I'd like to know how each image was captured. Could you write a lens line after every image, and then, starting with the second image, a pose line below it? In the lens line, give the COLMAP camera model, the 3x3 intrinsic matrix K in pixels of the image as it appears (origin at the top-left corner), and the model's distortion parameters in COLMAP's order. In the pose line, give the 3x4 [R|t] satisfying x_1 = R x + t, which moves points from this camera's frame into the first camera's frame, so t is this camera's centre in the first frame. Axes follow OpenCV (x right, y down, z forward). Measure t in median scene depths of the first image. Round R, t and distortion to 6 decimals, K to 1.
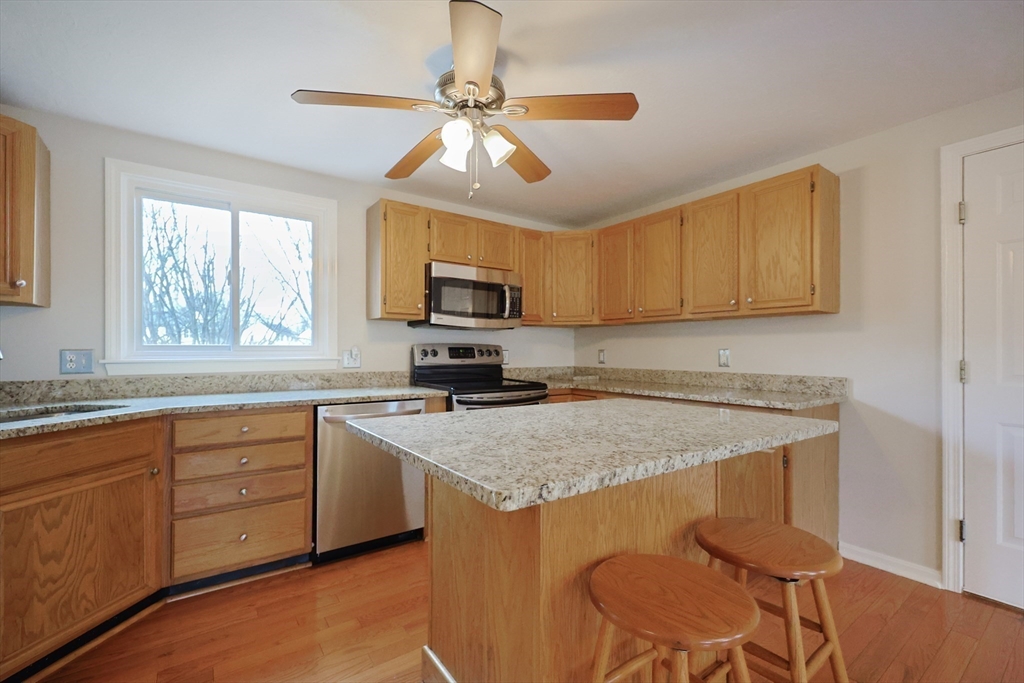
lens RADIAL K [[443.4, 0, 512.2], [0, 443.4, 343.6], [0, 0, 1]] dist [0.002715, 0.000291]
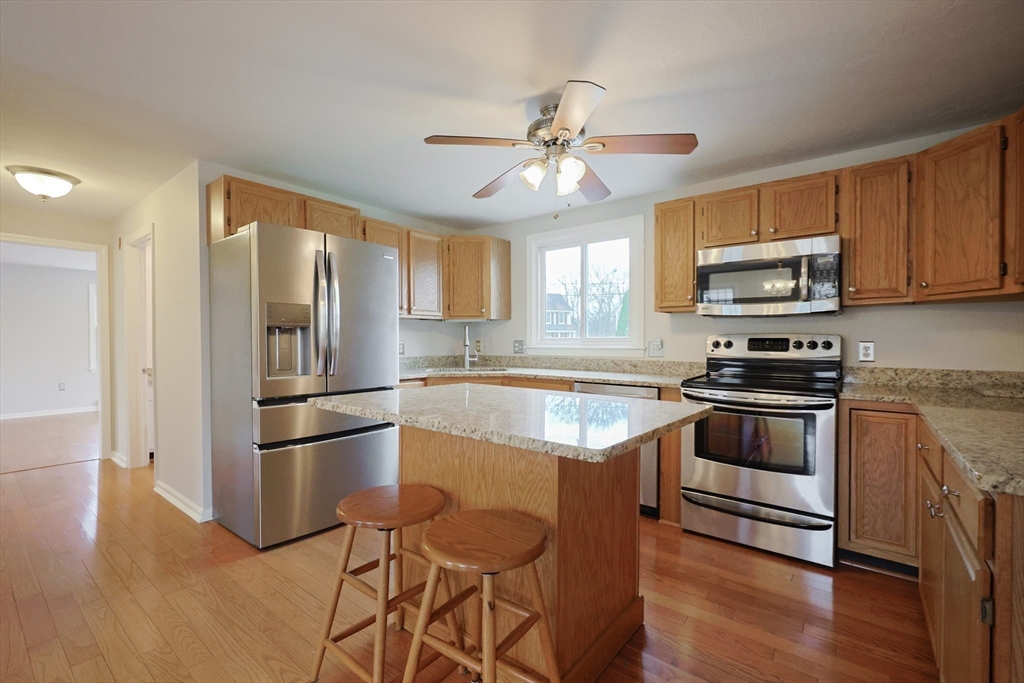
lens RADIAL K [[443.4, 0, 513.3], [0, 443.4, 345.3], [0, 0, 1]] dist [0.002715, 0.000291]
pose [[0.286131, 0.010094, -0.958137, 0.642796], [0.013046, 0.999811, 0.014429, 0.003612], [0.958102, -0.016628, 0.285945, 0.331909]]
